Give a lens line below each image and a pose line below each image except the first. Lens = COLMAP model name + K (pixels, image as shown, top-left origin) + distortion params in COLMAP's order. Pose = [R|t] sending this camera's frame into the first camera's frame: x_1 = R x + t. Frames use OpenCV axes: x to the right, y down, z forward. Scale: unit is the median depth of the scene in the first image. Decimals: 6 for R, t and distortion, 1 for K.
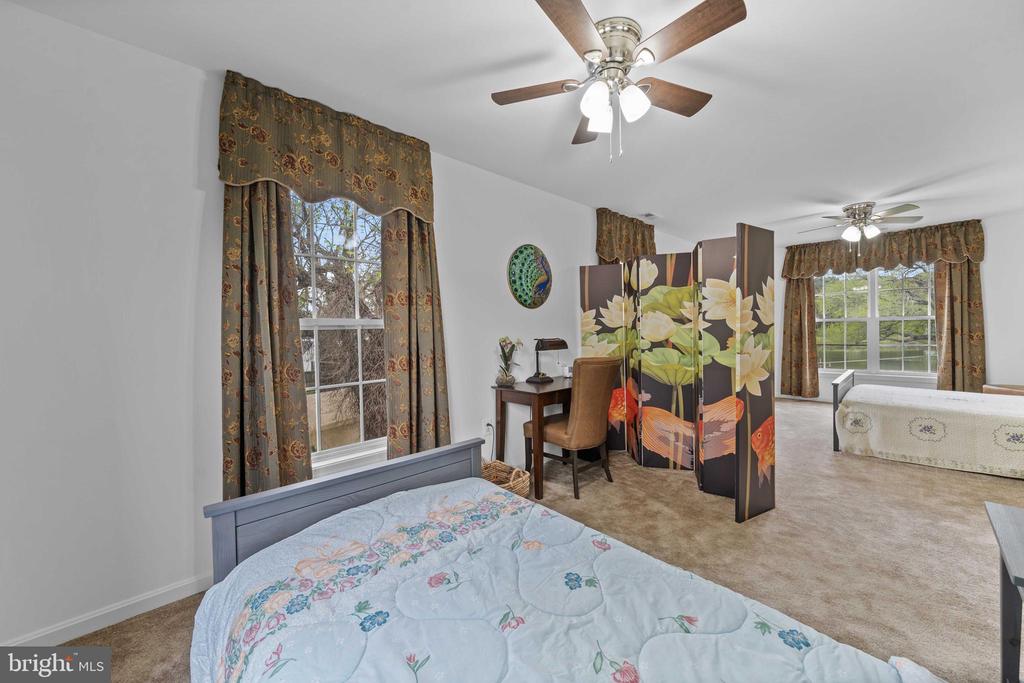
lens RADIAL K [[380.2, 0, 512.2], [0, 380.2, 334.9], [0, 0, 1]] dist [0.000126, -0.000037]
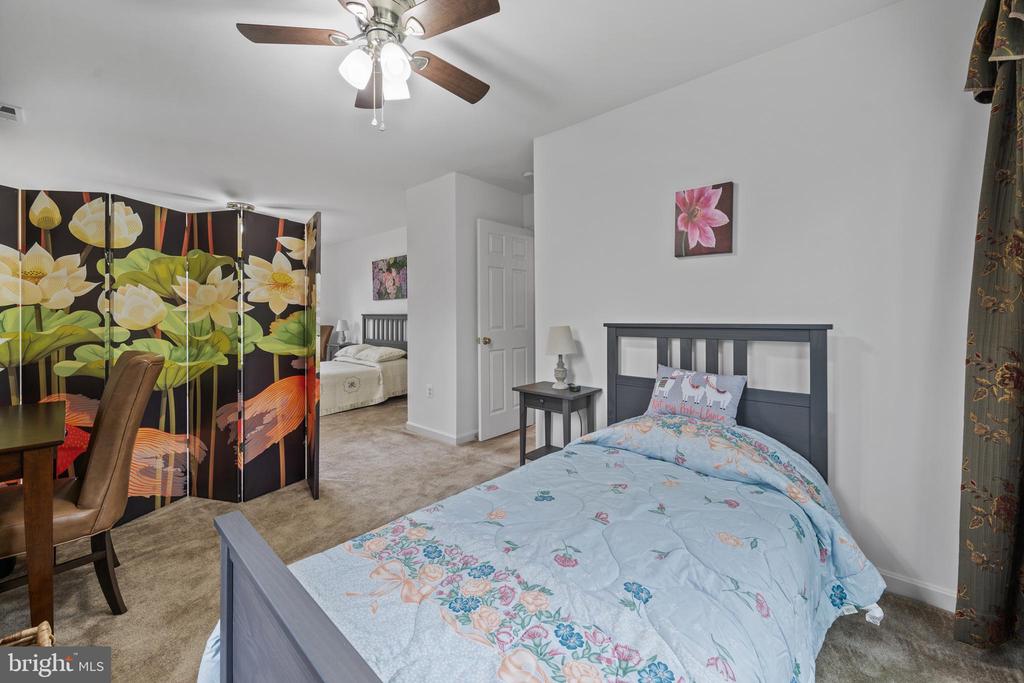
lens RADIAL K [[402.3, 0, 512.8], [0, 402.3, 318.1], [0, 0, 1]] dist [0.000967, 0.000011]
pose [[-0.099942, 0.015263, 0.994876, -0.411288], [0.014121, 0.999803, -0.013920, 0.016749], [-0.994893, 0.012658, -0.100138, 0.423545]]
